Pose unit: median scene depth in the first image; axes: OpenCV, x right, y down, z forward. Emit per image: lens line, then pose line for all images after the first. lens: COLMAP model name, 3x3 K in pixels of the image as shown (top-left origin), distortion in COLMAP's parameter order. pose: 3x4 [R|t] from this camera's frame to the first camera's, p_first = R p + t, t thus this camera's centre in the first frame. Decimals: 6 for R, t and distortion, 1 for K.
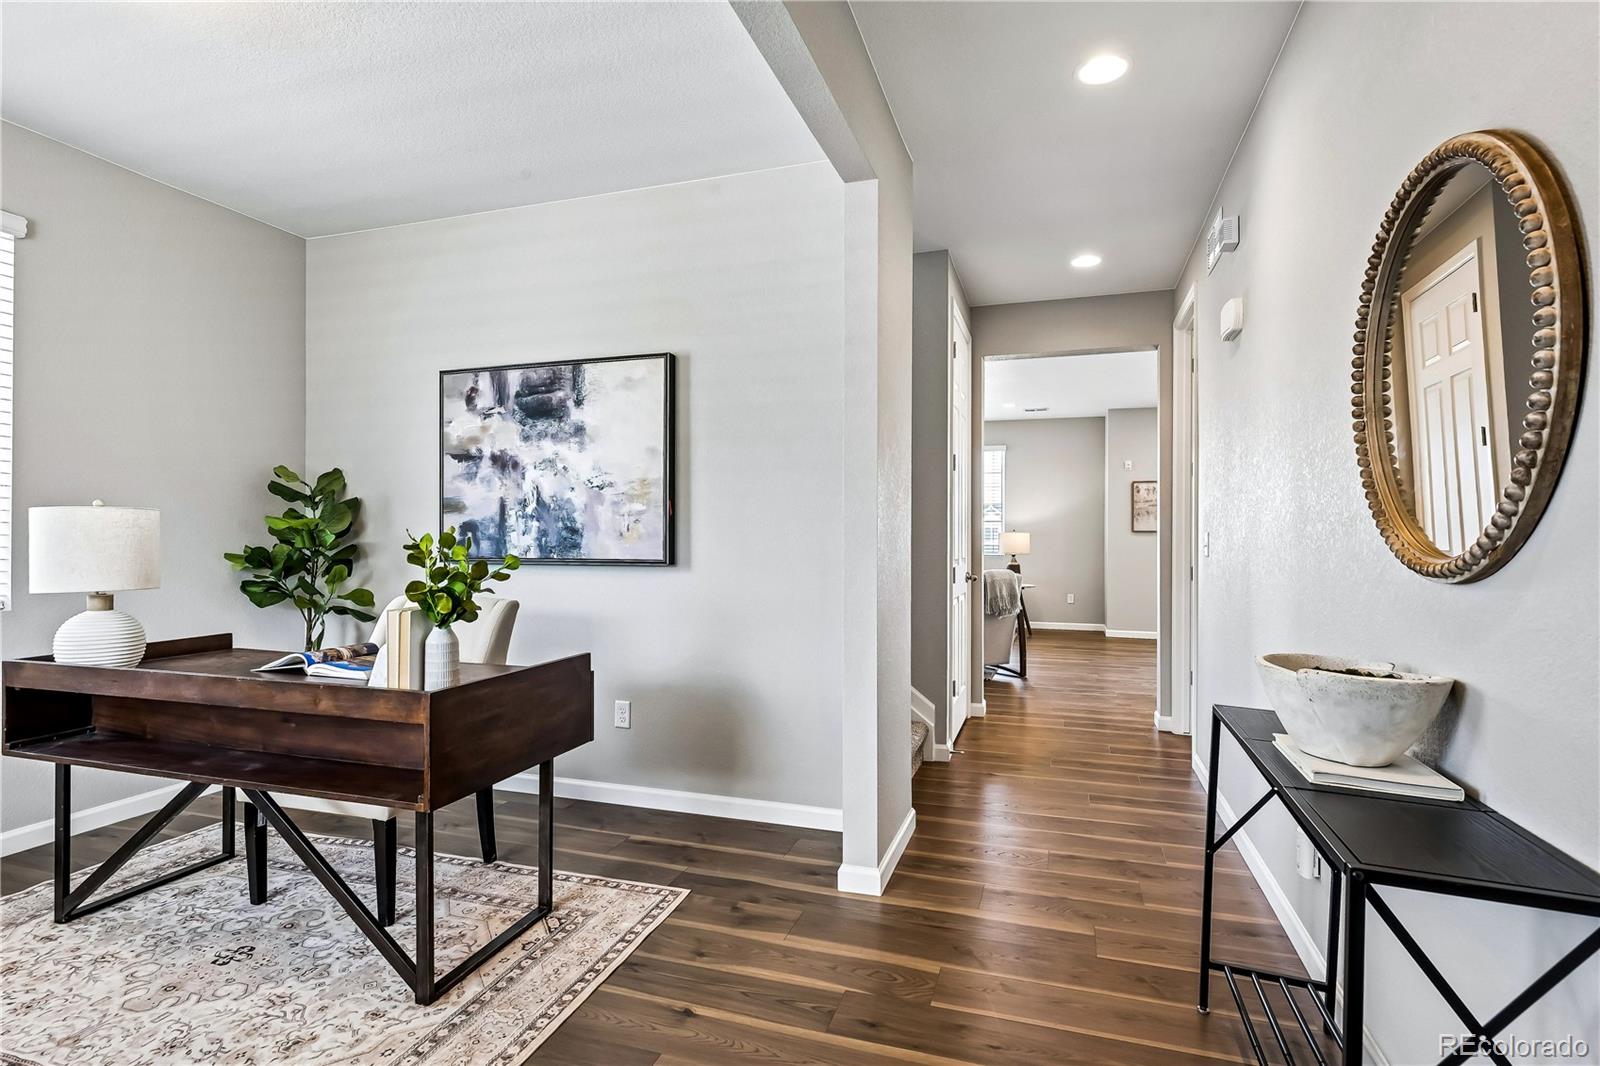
lens RADIAL K [[794.3, 0, 799.7], [0, 794.3, 530.5], [0, 0, 1]] dist [-0.000944, -0.000377]
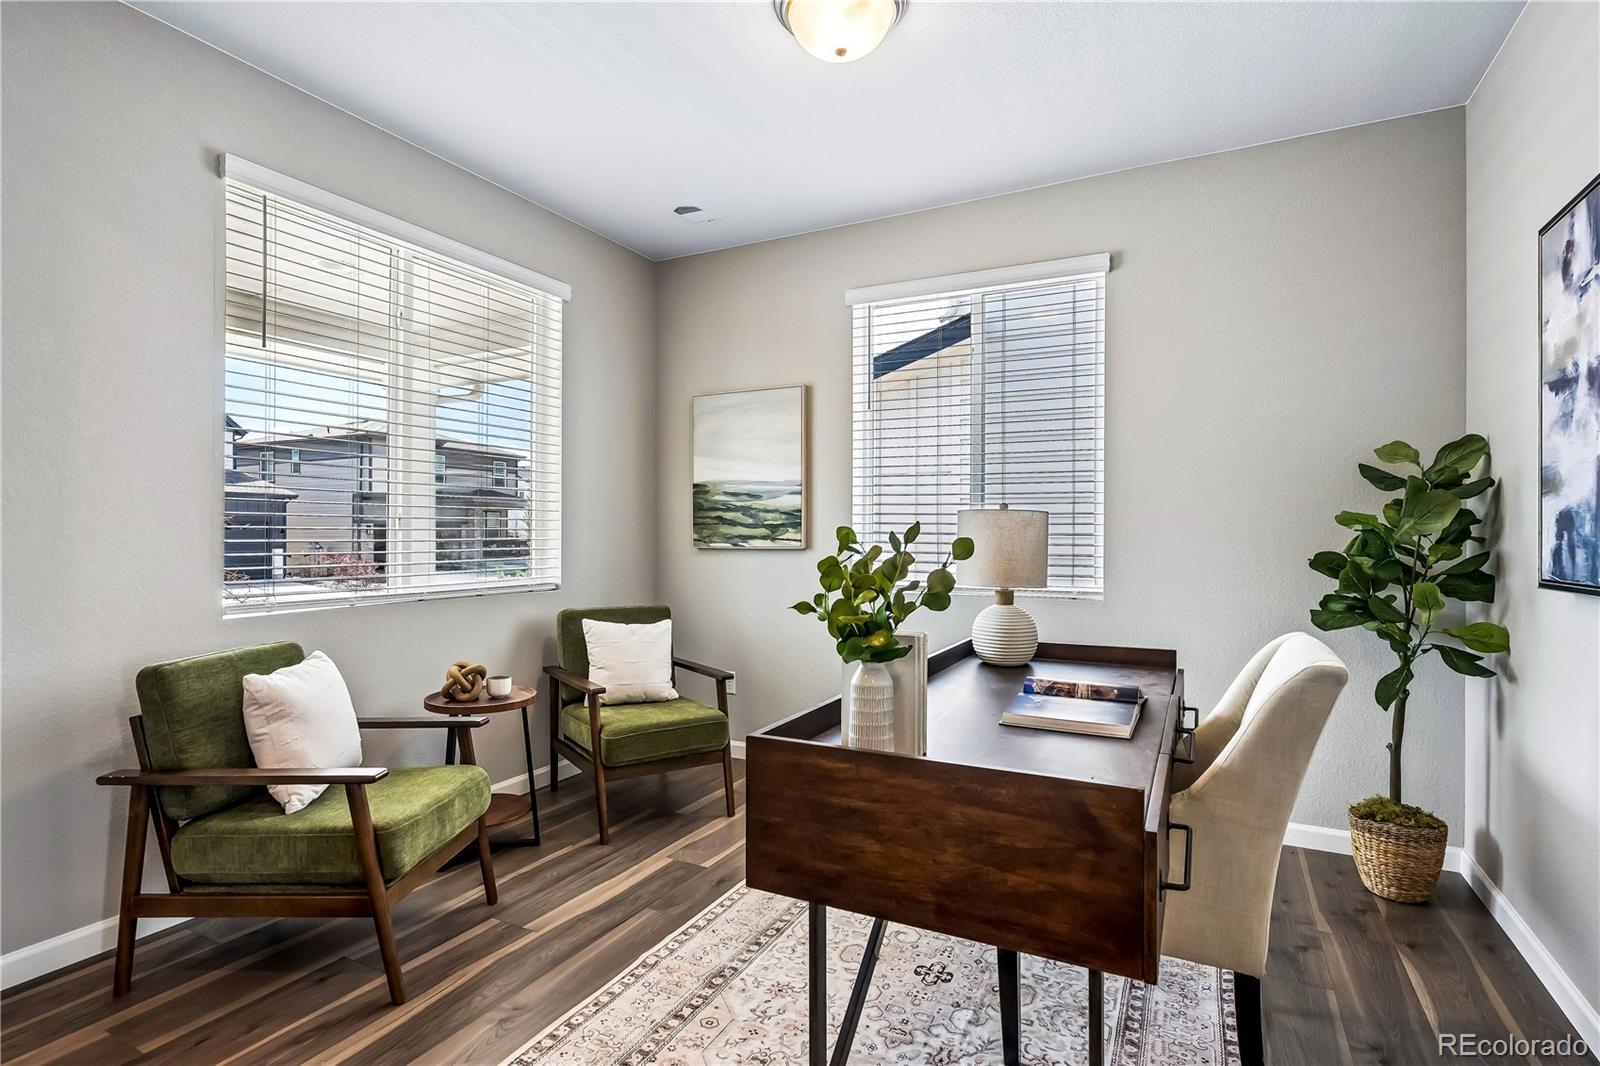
lens RADIAL K [[794.3, 0, 800.4], [0, 794.3, 535.8], [0, 0, 1]] dist [-0.000944, -0.000377]
pose [[-0.157023, 0.004169, -0.987586, 0.156315], [0.005030, 0.999981, 0.003422, 0.000749], [0.987582, -0.004430, -0.157041, 0.601122]]
